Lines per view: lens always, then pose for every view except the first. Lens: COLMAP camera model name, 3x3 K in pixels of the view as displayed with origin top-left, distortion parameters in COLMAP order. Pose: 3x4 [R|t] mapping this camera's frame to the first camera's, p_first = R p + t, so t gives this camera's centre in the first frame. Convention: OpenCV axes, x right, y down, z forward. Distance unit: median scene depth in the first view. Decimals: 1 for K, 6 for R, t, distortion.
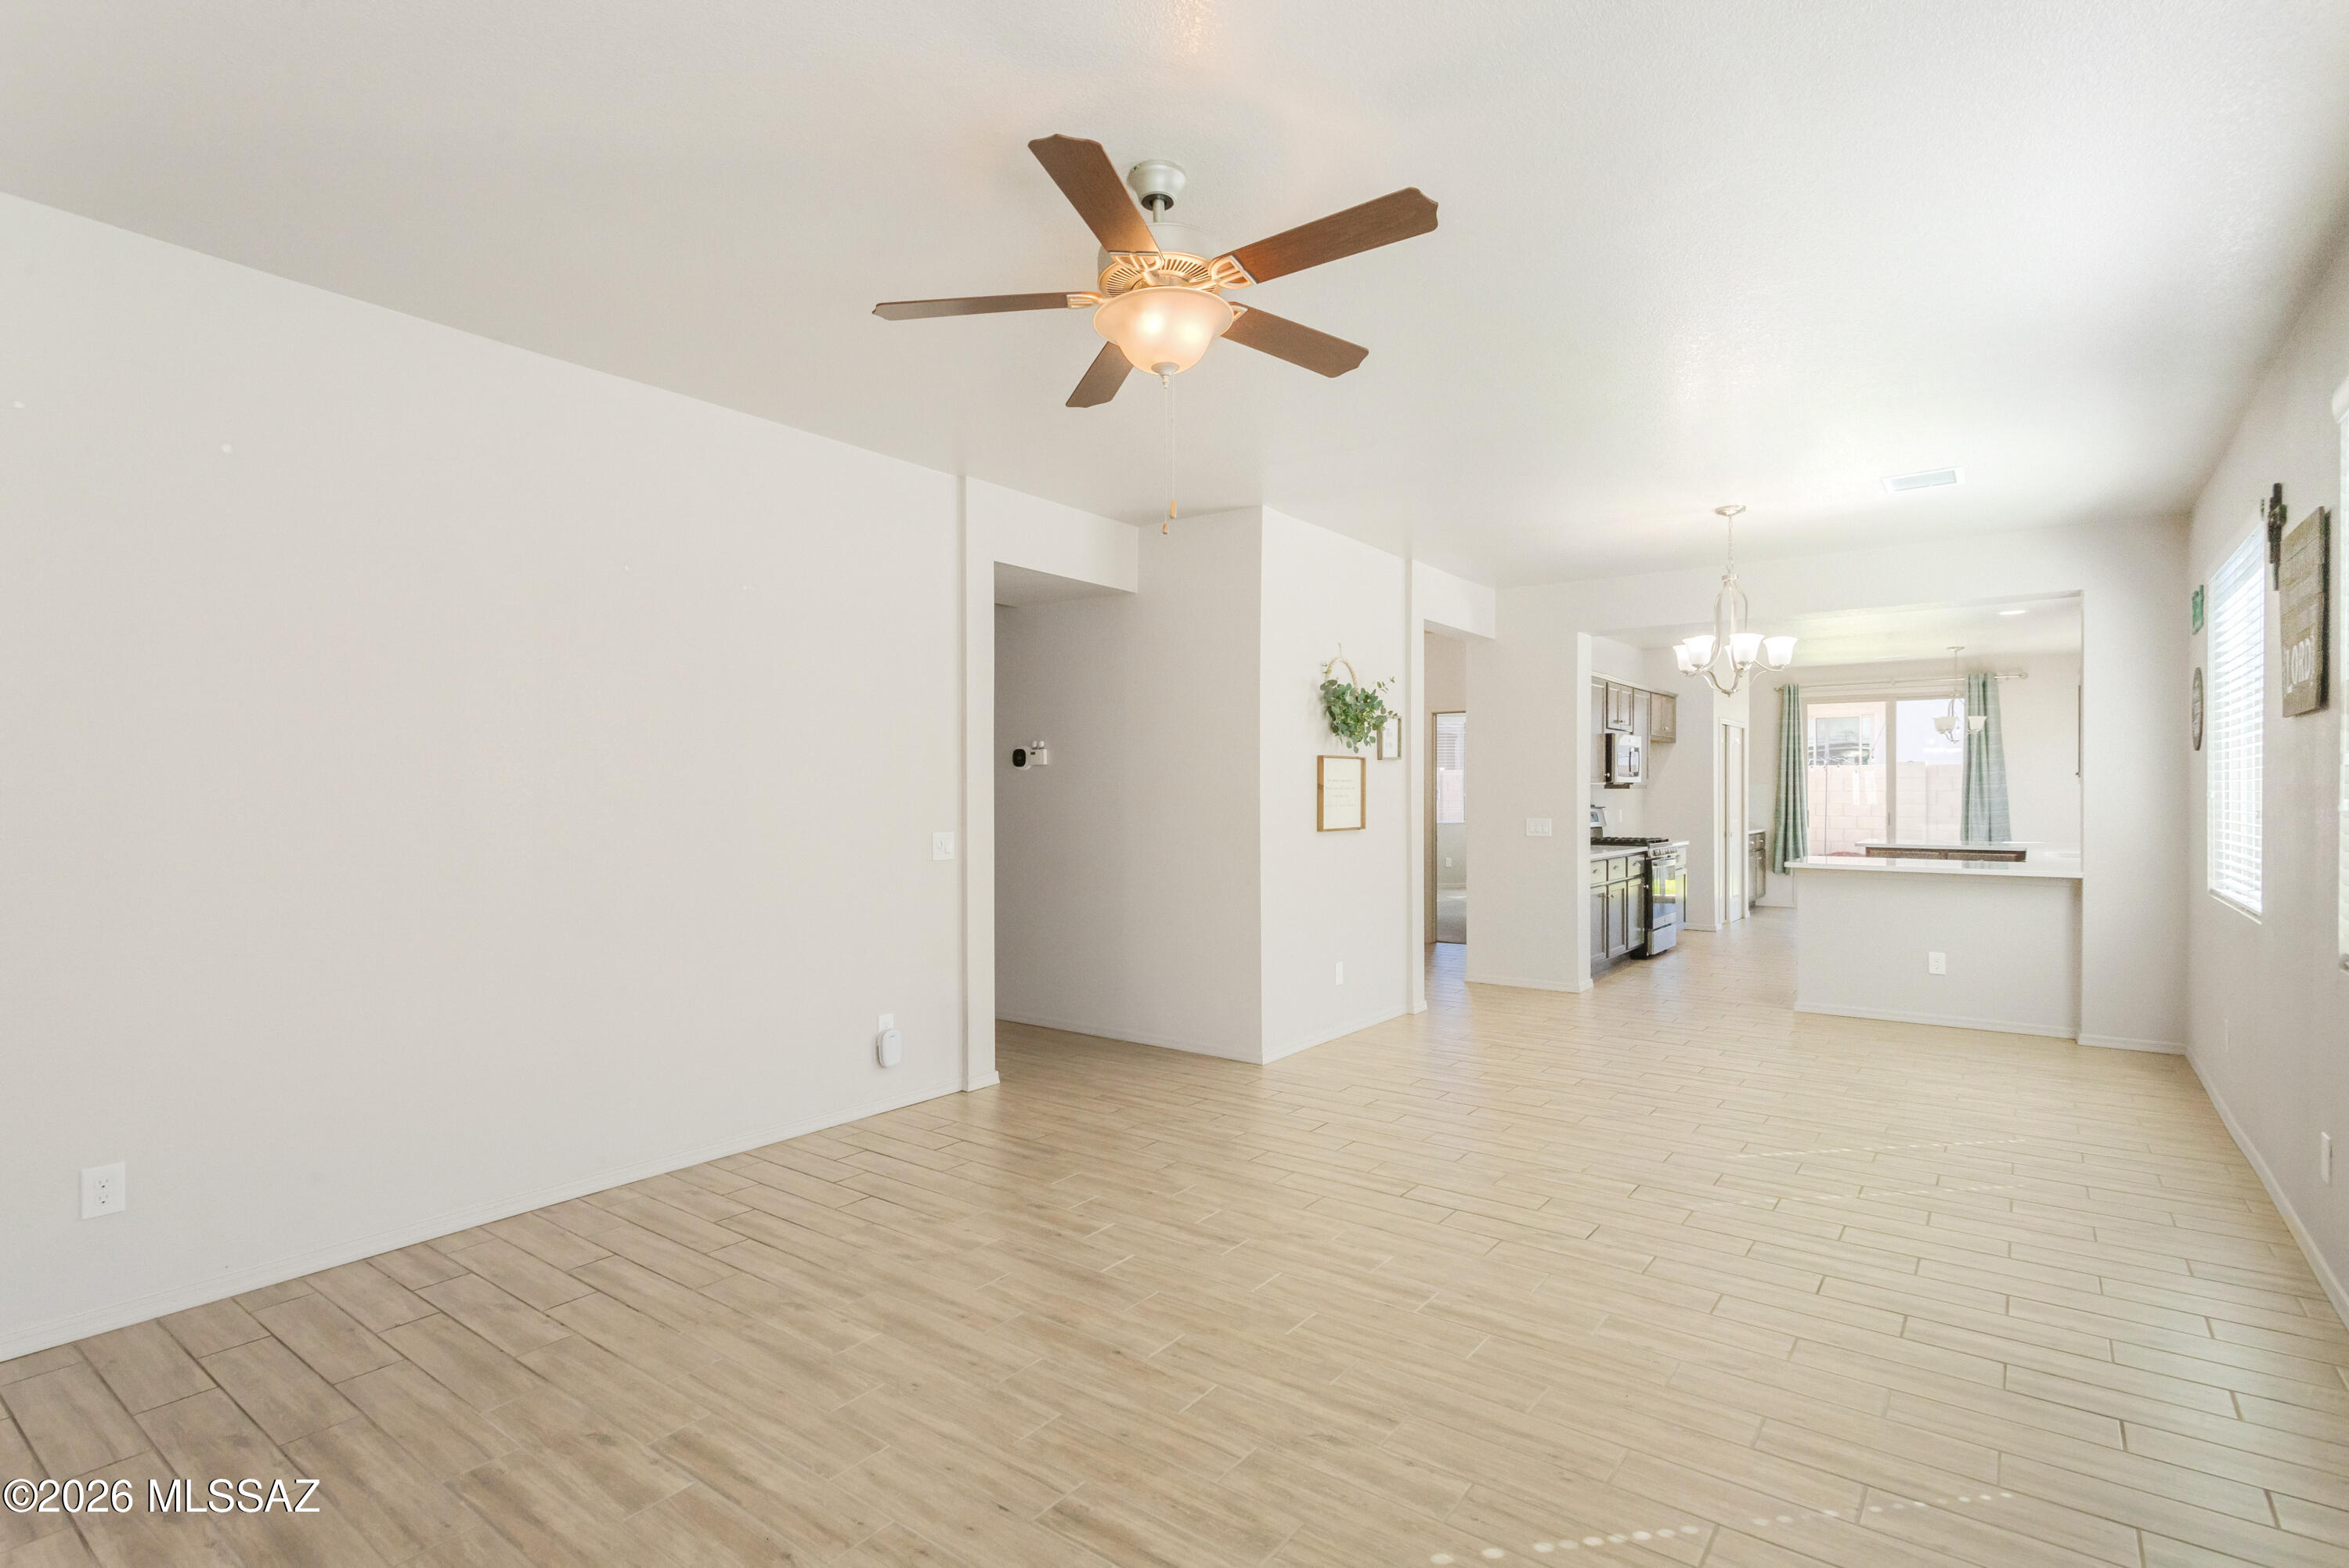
lens RADIAL K [[1130.7, 0, 1174.5], [0, 1130.7, 784.0], [0, 0, 1]] dist [0.006094, 0.000785]
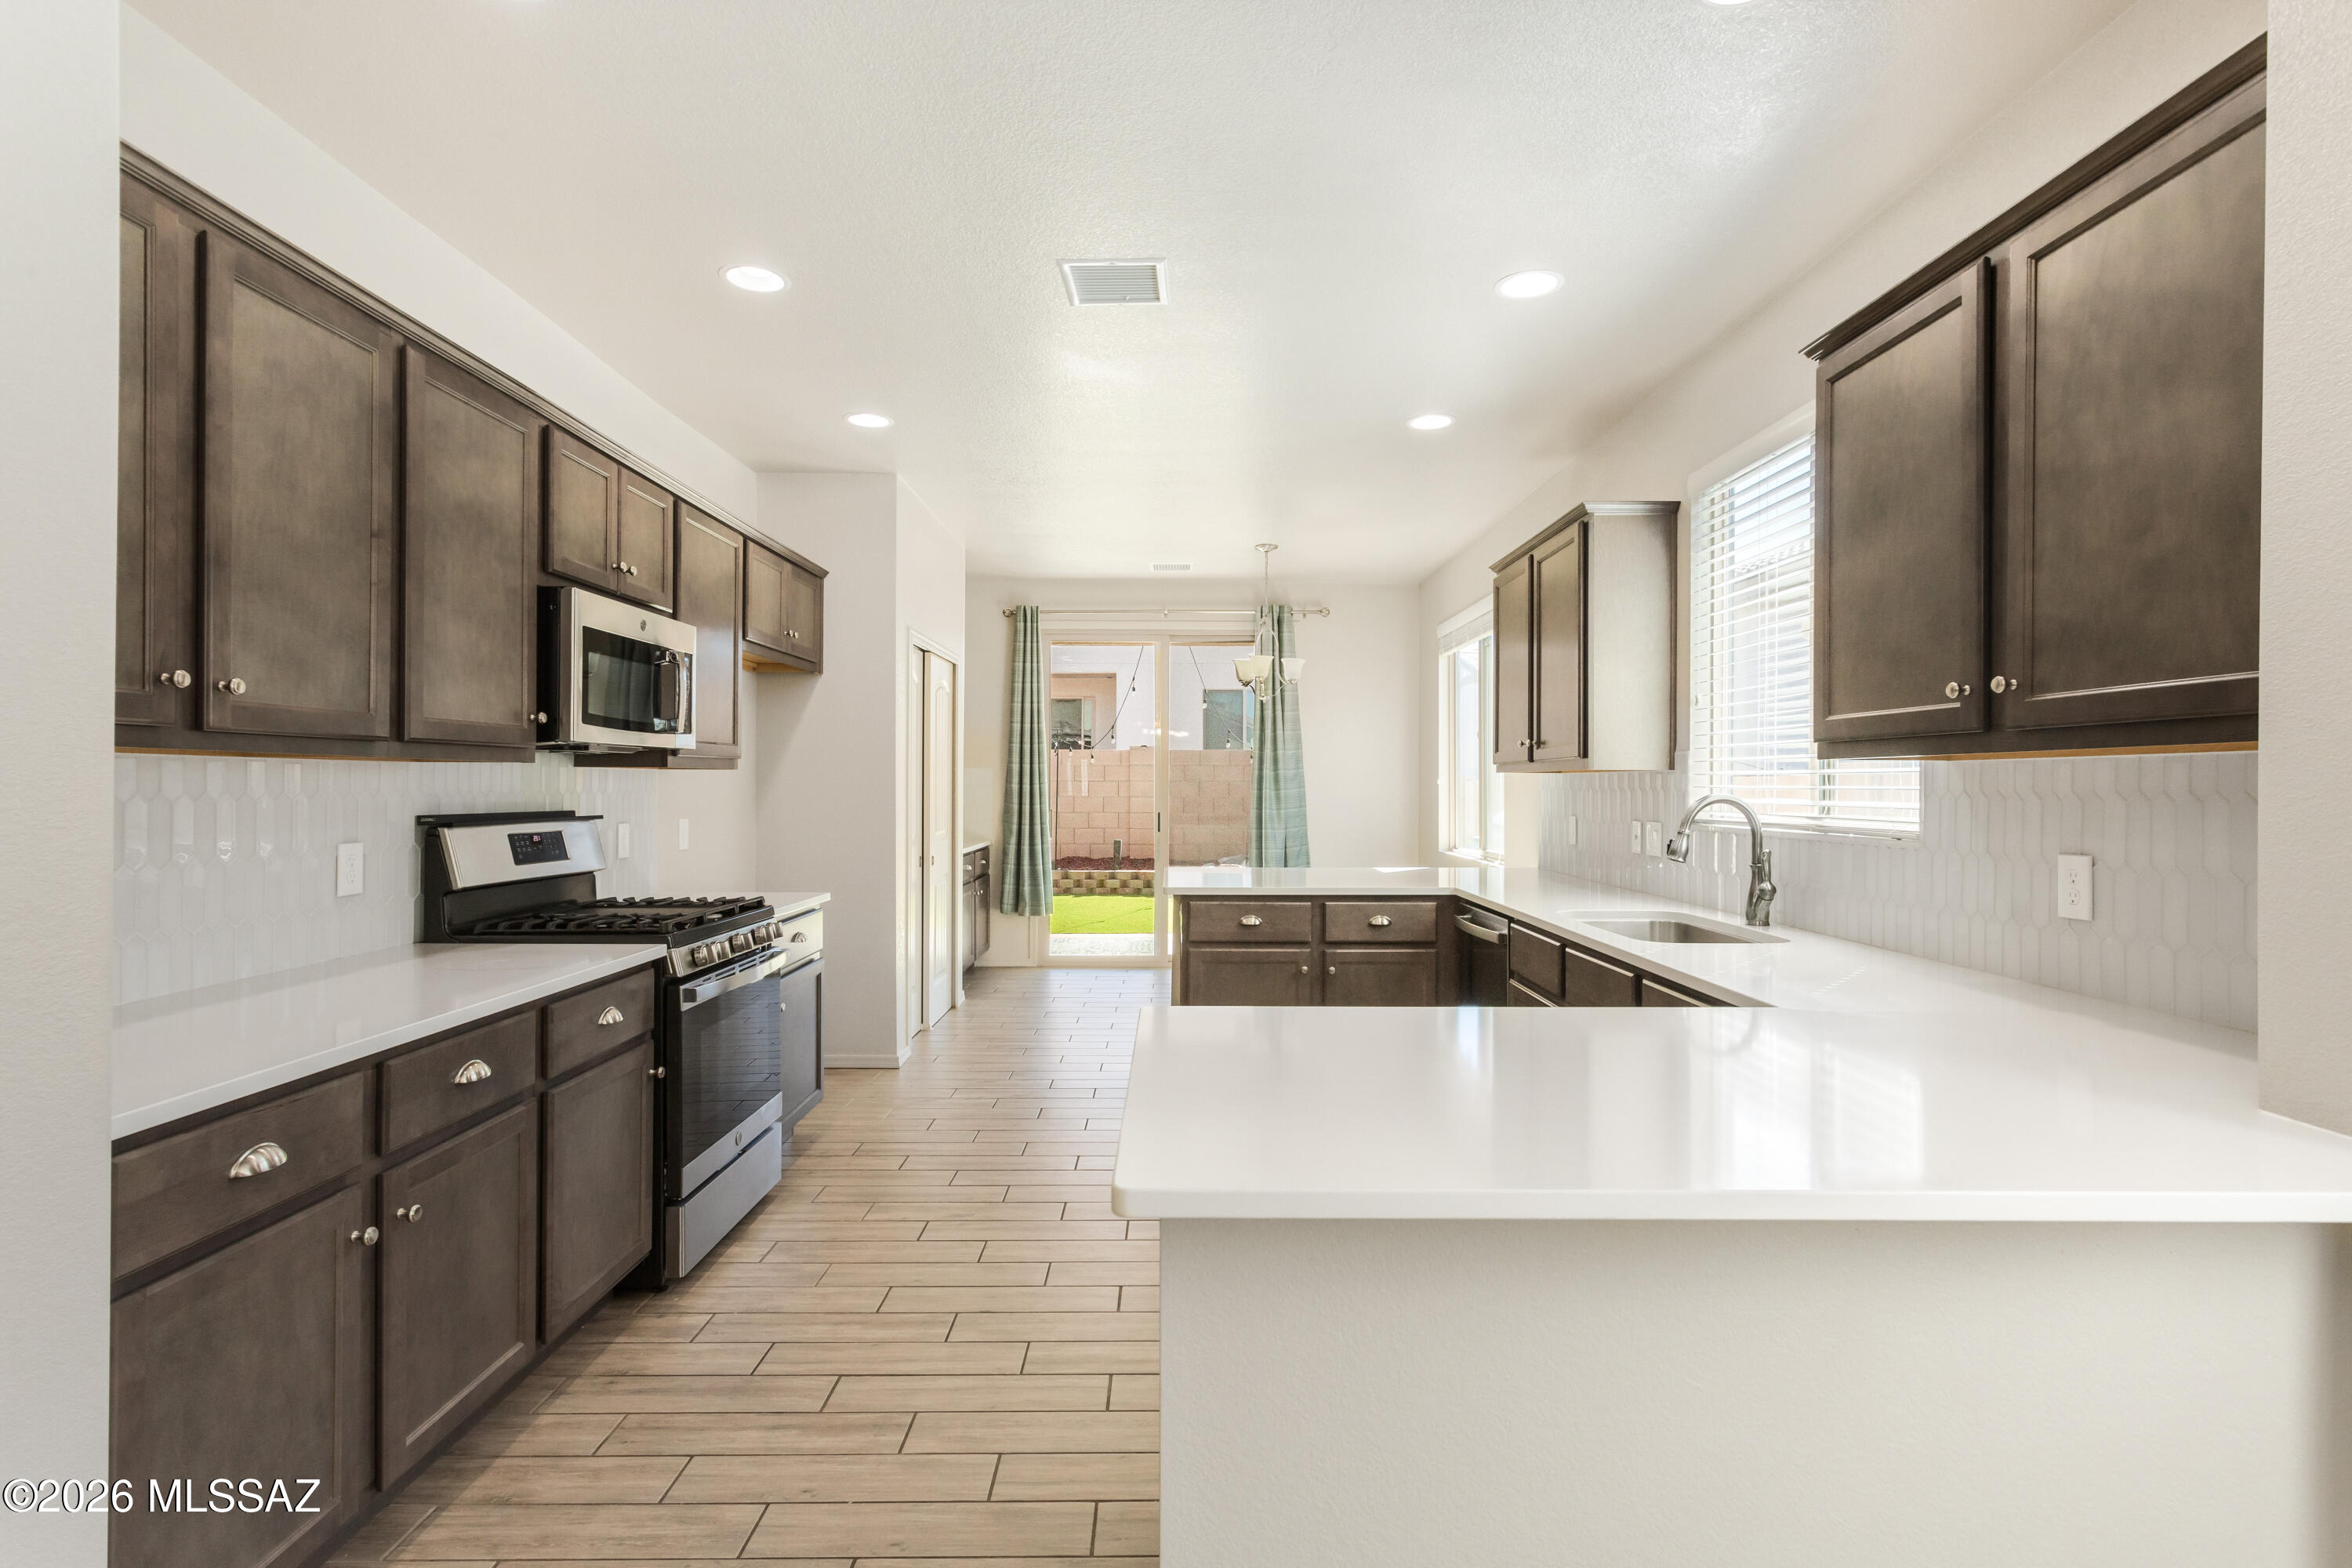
lens RADIAL K [[1132.3, 0, 1176.0], [0, 1132.3, 784.0], [0, 0, 1]] dist [0.006094, 0.000785]
pose [[0.798556, -0.000064, 0.601920, 0.260042], [-0.004691, 0.999969, 0.006329, 0.005101], [-0.601902, -0.007878, 0.798531, 0.501456]]
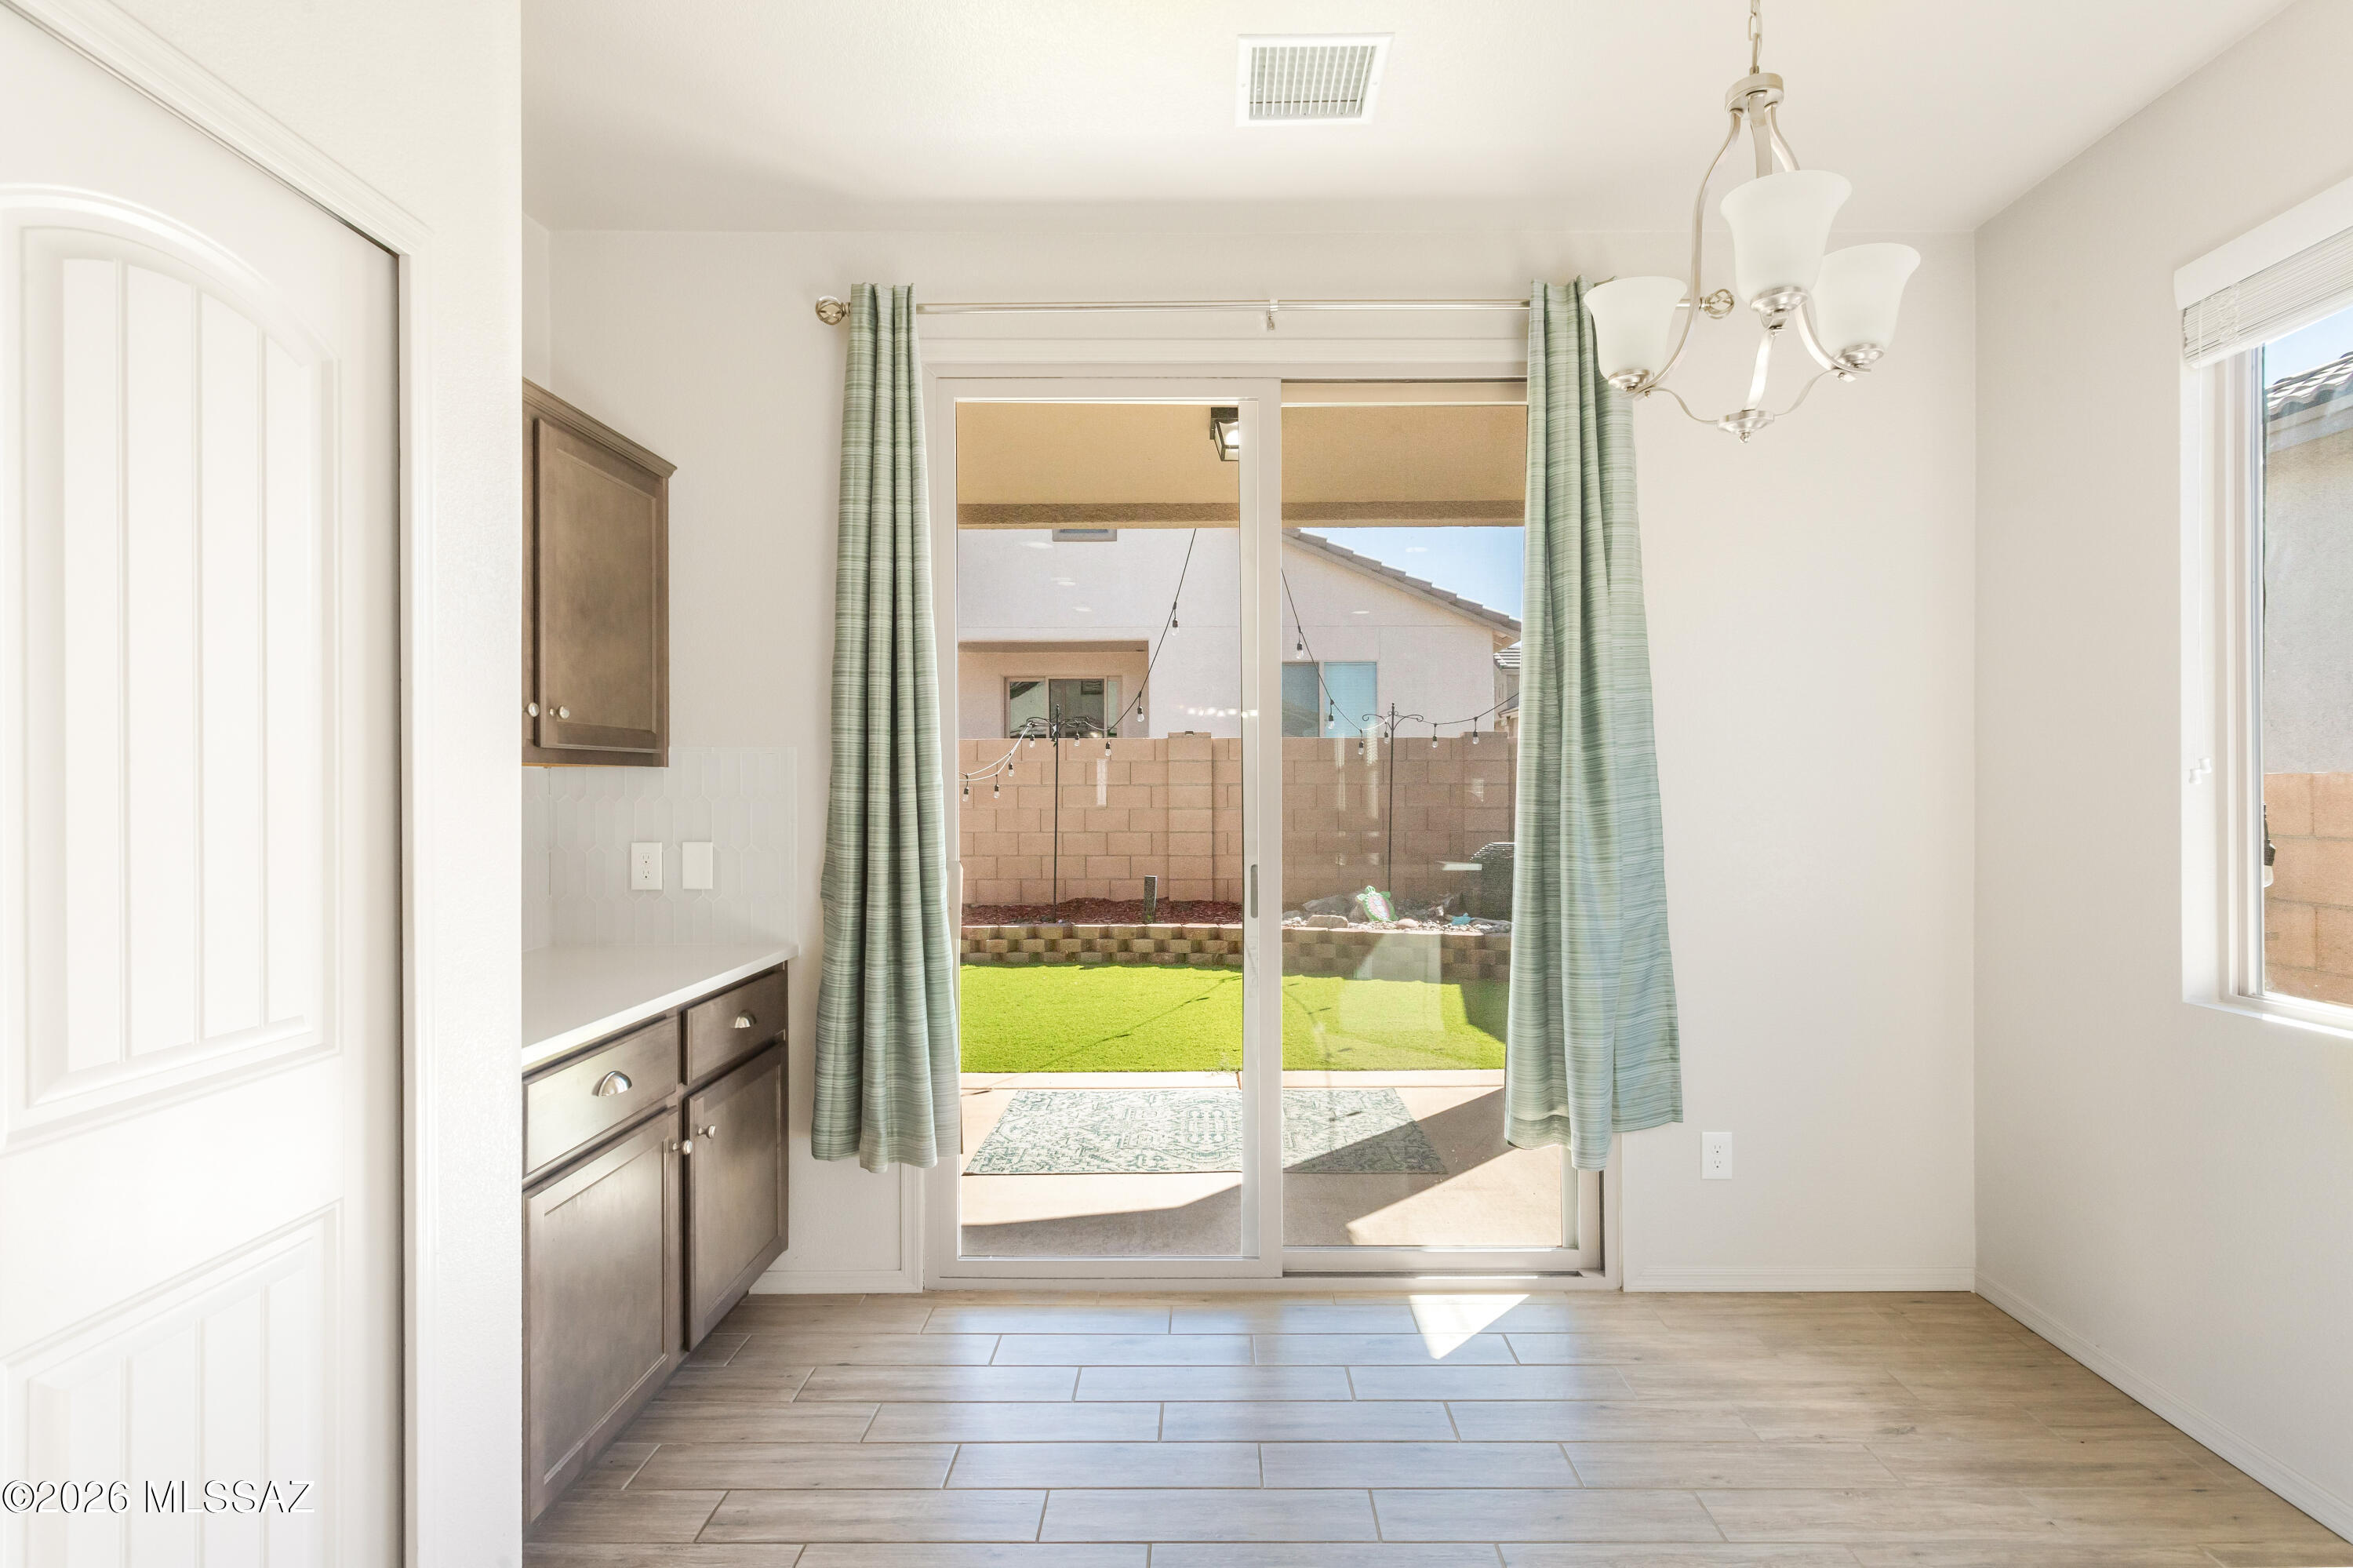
lens RADIAL K [[1171.1, 0, 1176.5], [0, 1171.1, 784.0], [0, 0, 1]] dist [0.000687, 0.000092]
pose [[0.817419, -0.001690, 0.576042, 0.503220], [0.000828, 0.999998, 0.001760, 0.008087], [-0.576044, -0.000962, 0.817418, 0.856285]]
